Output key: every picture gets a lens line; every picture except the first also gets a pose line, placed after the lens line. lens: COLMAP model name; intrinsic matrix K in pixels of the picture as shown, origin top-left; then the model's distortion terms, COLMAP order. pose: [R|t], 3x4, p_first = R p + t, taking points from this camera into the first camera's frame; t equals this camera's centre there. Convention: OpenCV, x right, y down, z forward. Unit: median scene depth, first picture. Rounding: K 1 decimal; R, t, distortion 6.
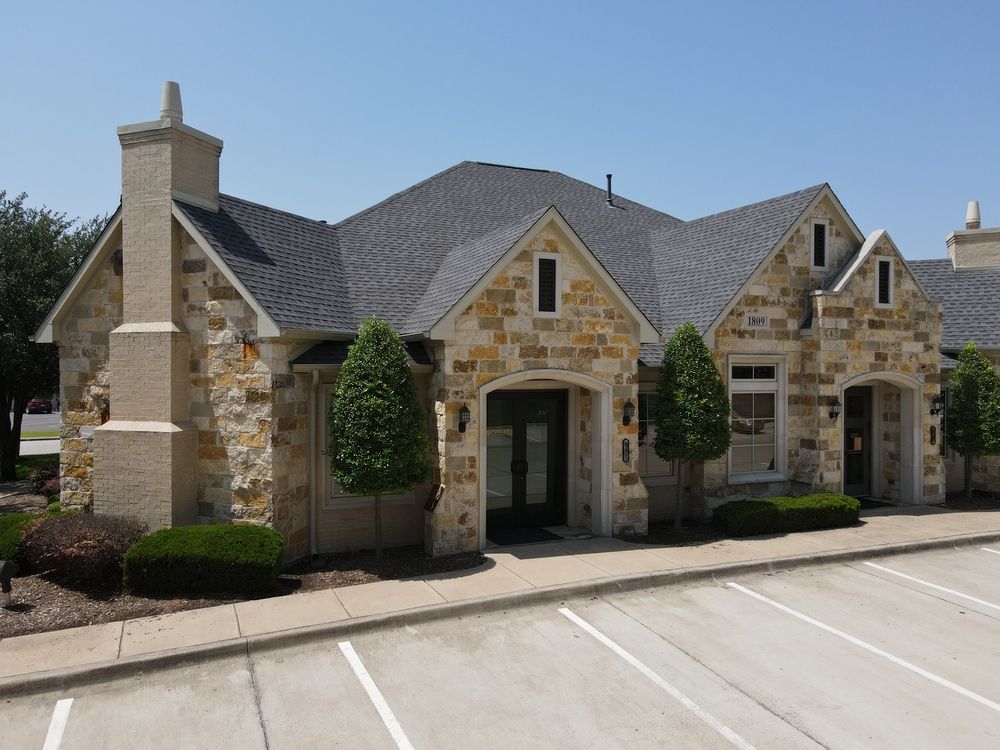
lens RADIAL K [[711.4, 0, 498.6], [0, 711.4, 374.1], [0, 0, 1]] dist [0.029744, 0.004916]
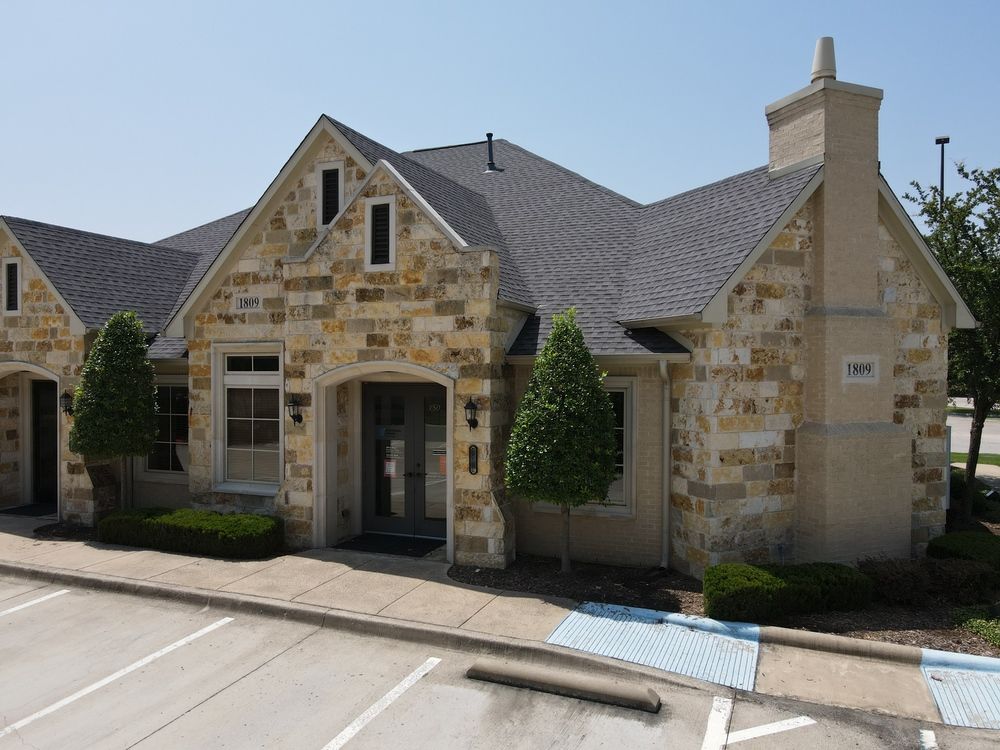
lens RADIAL K [[711.4, 0, 498.3], [0, 711.4, 371.7], [0, 0, 1]] dist [0.029744, 0.004916]
pose [[0.697071, 0.000570, -0.717001, 1.149783], [0.000178, 1.000000, 0.000967, 0.006440], [0.717002, -0.000802, 0.697071, 0.612792]]
